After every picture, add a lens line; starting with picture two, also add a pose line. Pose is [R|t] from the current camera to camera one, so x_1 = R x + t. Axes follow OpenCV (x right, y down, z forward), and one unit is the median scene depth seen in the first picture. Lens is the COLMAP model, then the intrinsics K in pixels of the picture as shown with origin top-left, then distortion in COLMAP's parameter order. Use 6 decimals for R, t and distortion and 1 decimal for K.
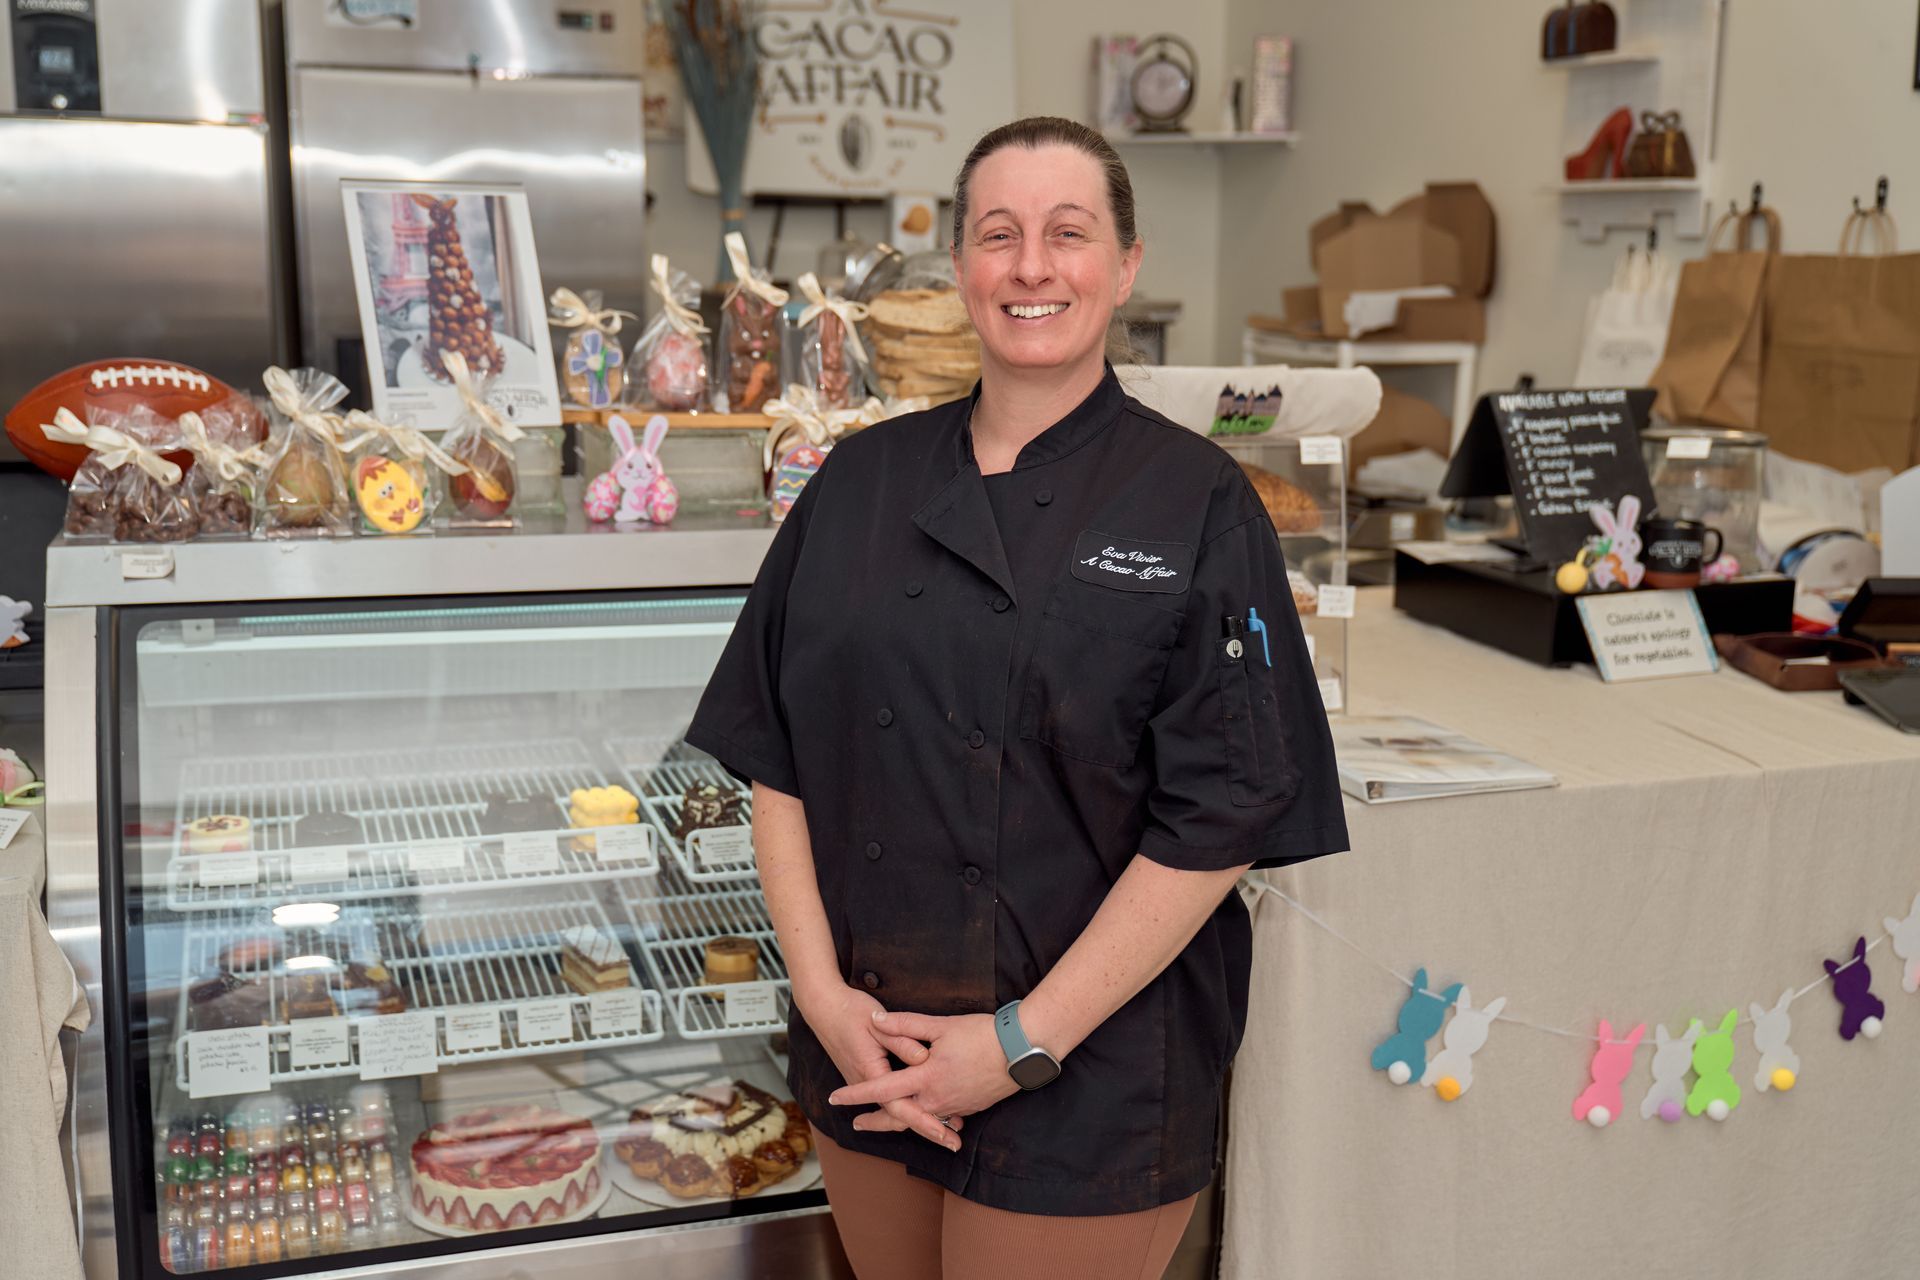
lens RADIAL K [[1994.7, 0, 960.0], [0, 1994.7, 640.0], [0, 0, 1]] dist [0.002667, -0.009824]
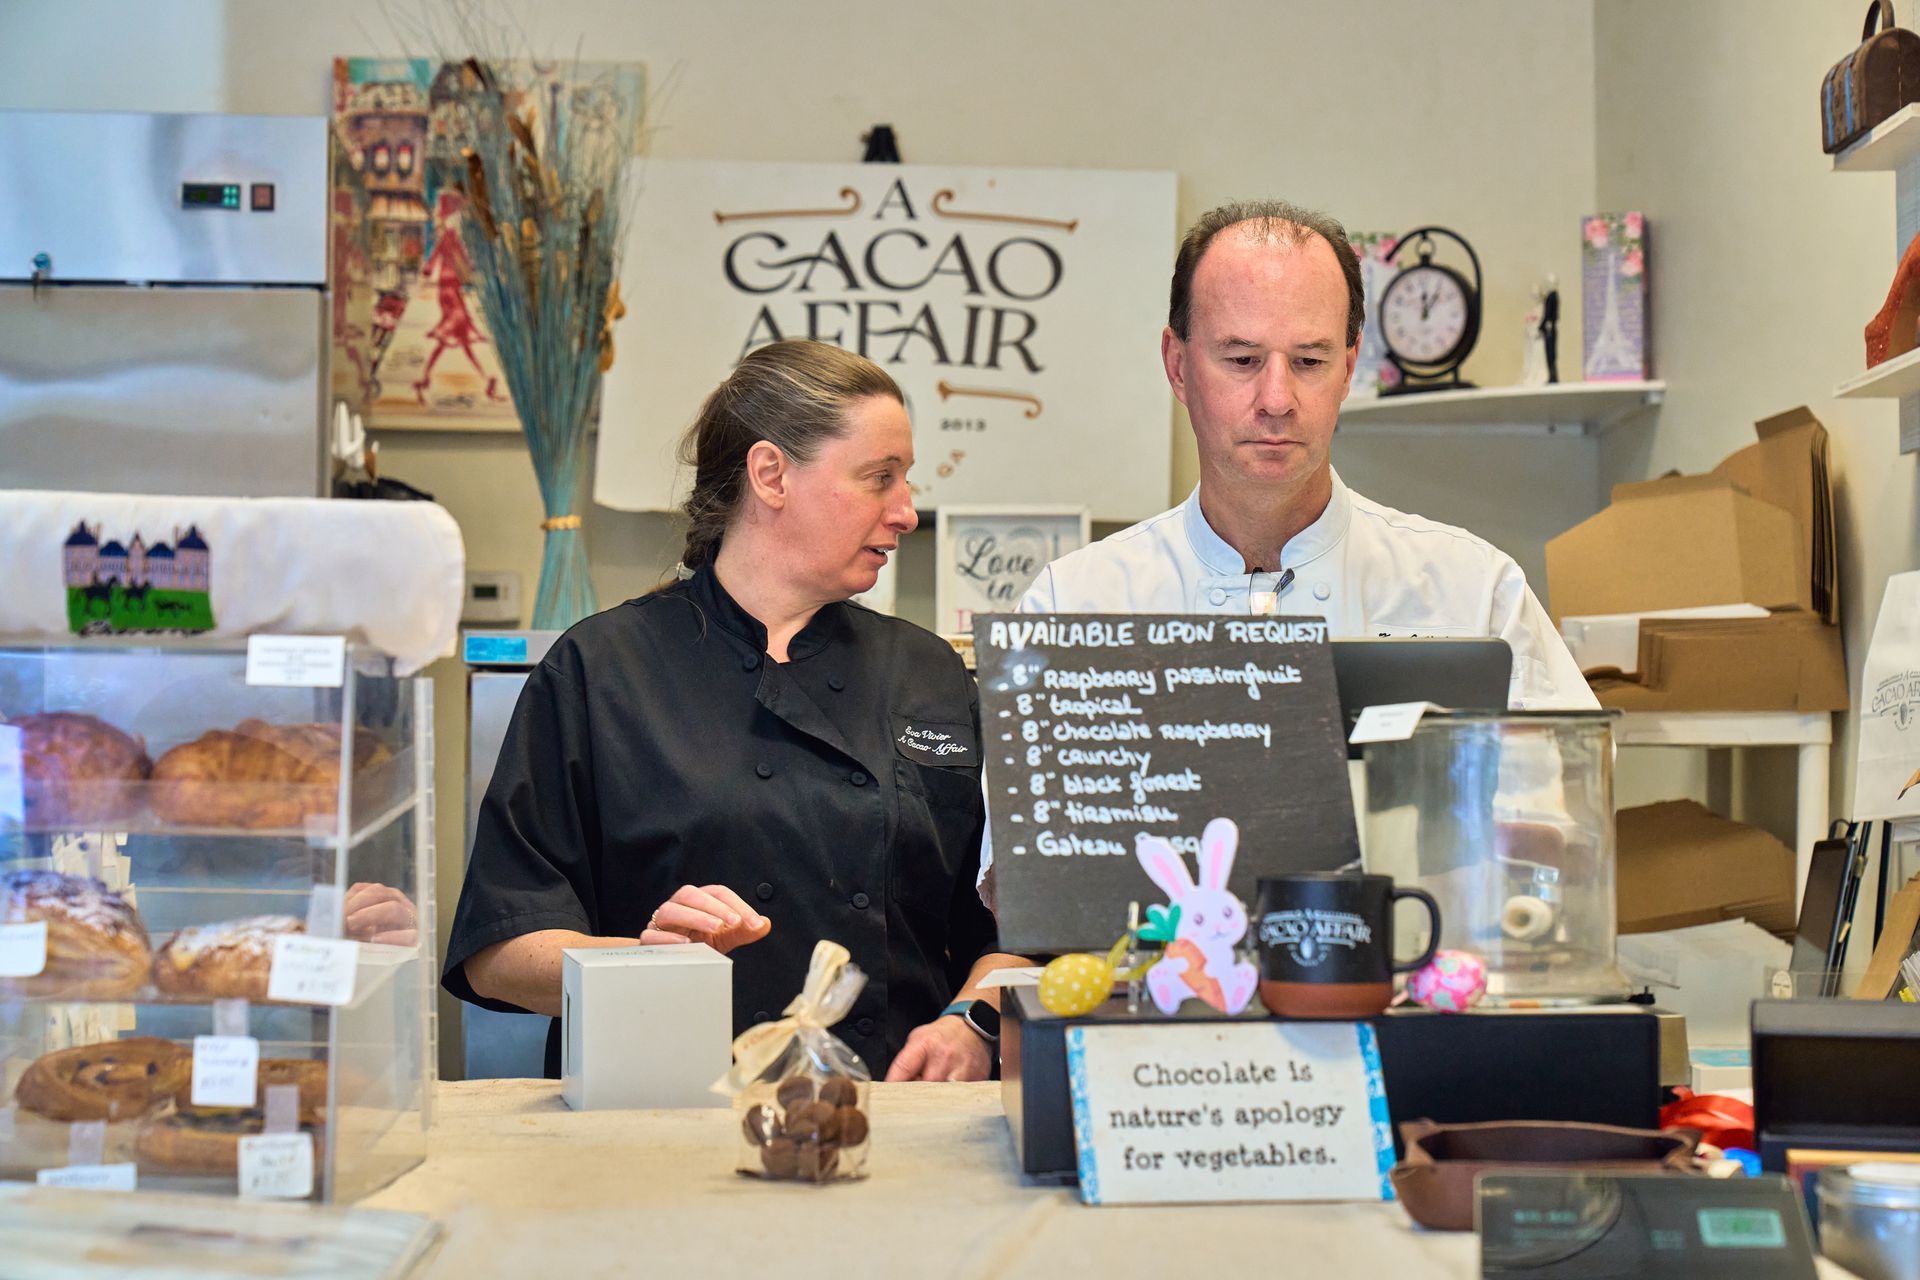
lens RADIAL K [[3263.0, 0, 960.0], [0, 3263.0, 640.0], [0, 0, 1]] dist [-0.078519, -0.003458]
pose [[0.953164, -0.018954, -0.301858, 0.509347], [-0.054760, 0.970726, -0.233866, 0.069328], [0.297454, 0.239442, 0.924223, 0.269312]]
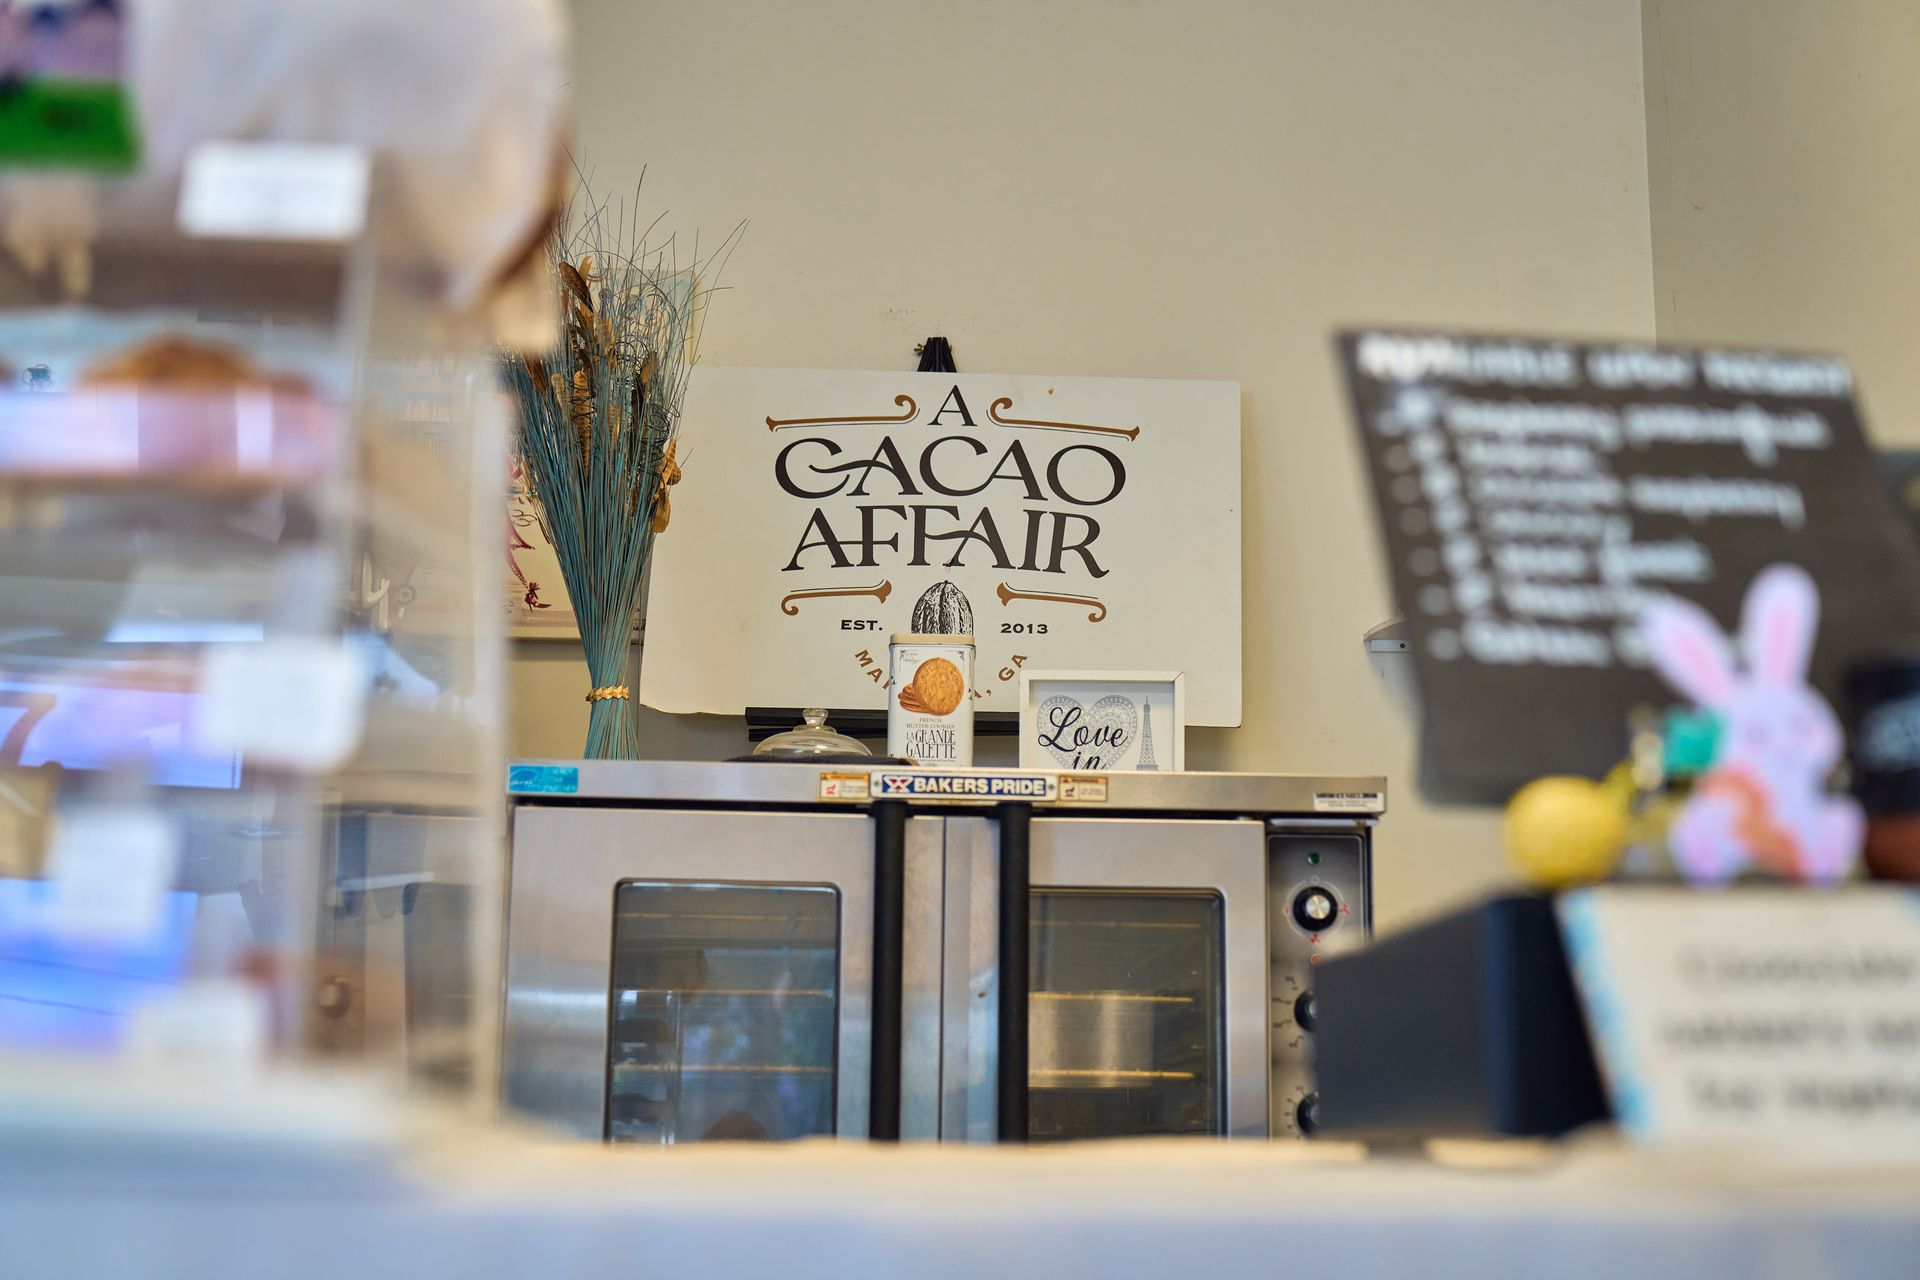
lens RADIAL K [[2766.3, 0, 1018.3], [0, 2766.3, 673.9], [0, 0, 1]] dist [-0.015624, -0.010833]
pose [[0.965253, -0.053340, -0.255815, 0.331871], [-0.045686, 0.929423, -0.366177, 0.094159], [0.257292, 0.365140, 0.894692, 0.617227]]
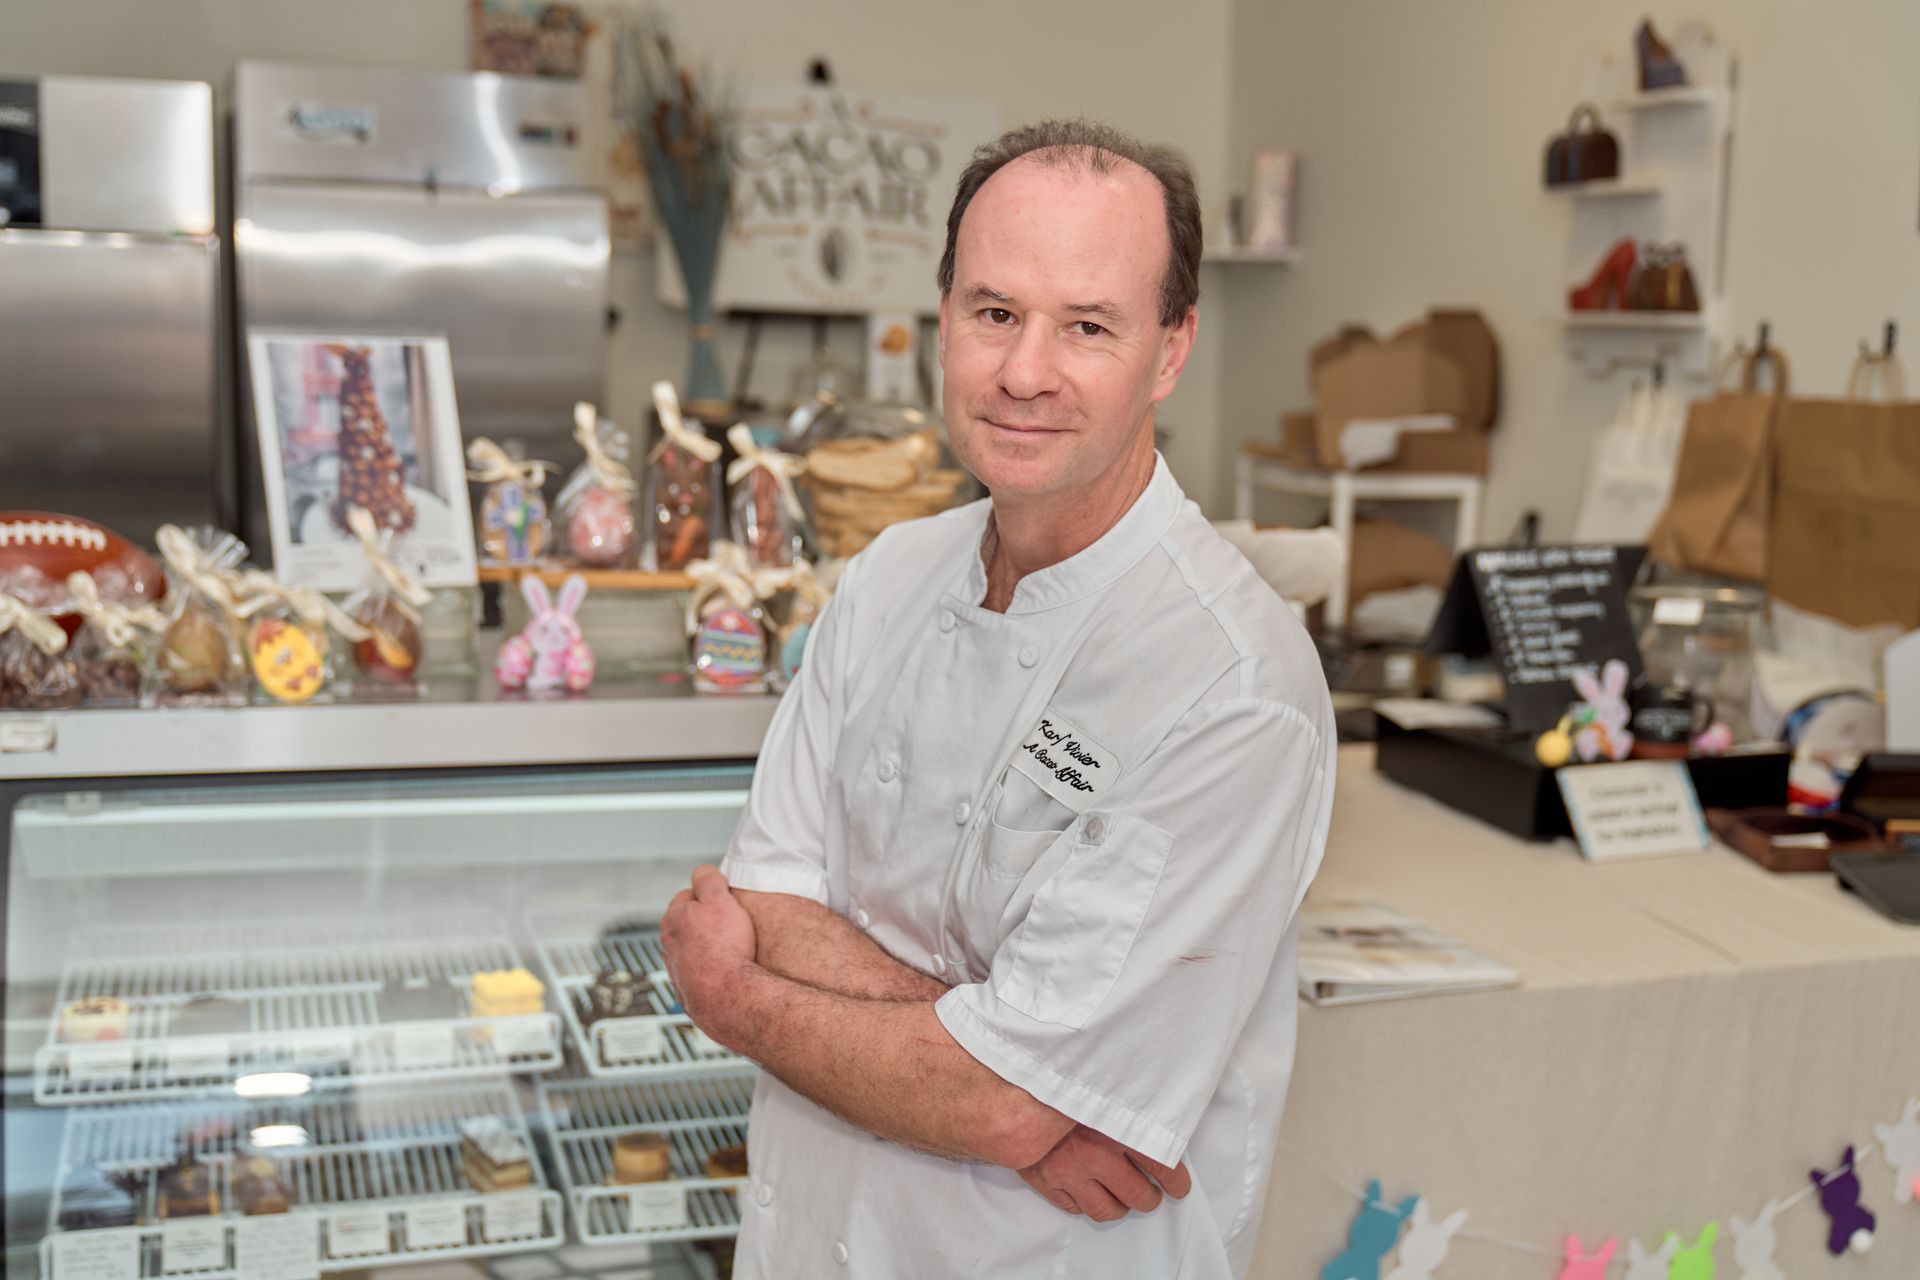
lens RADIAL K [[2110.7, 0, 960.0], [0, 2110.7, 640.0], [0, 0, 1]] dist [-0.023425, -0.016814]
pose [[0.999898, 0.012791, -0.006406, 0.031443], [-0.013105, 0.998575, -0.051741, -0.027066], [0.005735, 0.051819, 0.998640, 0.000781]]
